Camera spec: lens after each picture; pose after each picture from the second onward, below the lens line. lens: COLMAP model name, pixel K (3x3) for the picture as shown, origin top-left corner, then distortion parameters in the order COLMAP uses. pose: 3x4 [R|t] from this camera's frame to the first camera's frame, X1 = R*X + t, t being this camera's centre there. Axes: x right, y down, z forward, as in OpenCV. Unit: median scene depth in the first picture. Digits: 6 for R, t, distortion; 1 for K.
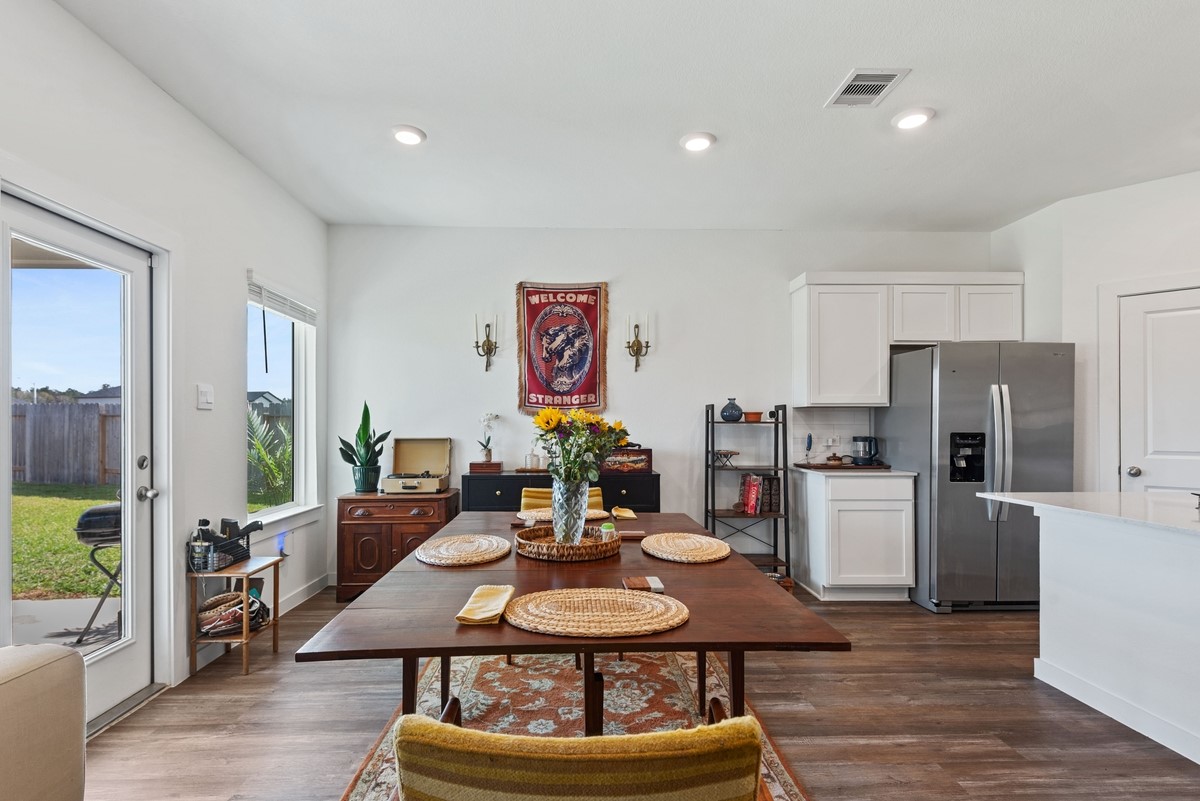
lens RADIAL K [[566.7, 0, 599.3], [0, 566.7, 421.0], [0, 0, 1]] dist [0.003832, -0.000398]
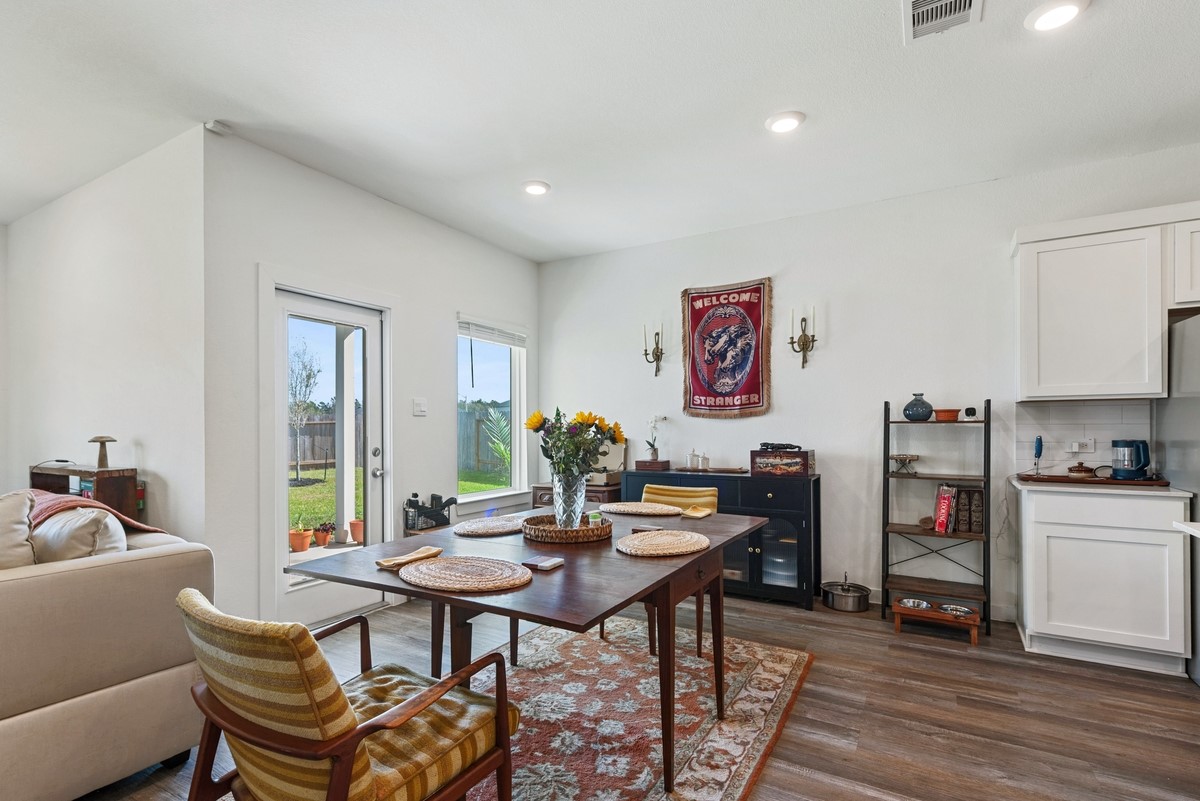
lens RADIAL K [[568.3, 0, 596.4], [0, 568.3, 424.3], [0, 0, 1]] dist [-0.000253, -0.000992]
pose [[0.844335, -0.005098, -0.535791, 0.283264], [0.006984, 0.999974, 0.001492, 0.001099], [0.535770, -0.005002, 0.844349, 0.026875]]
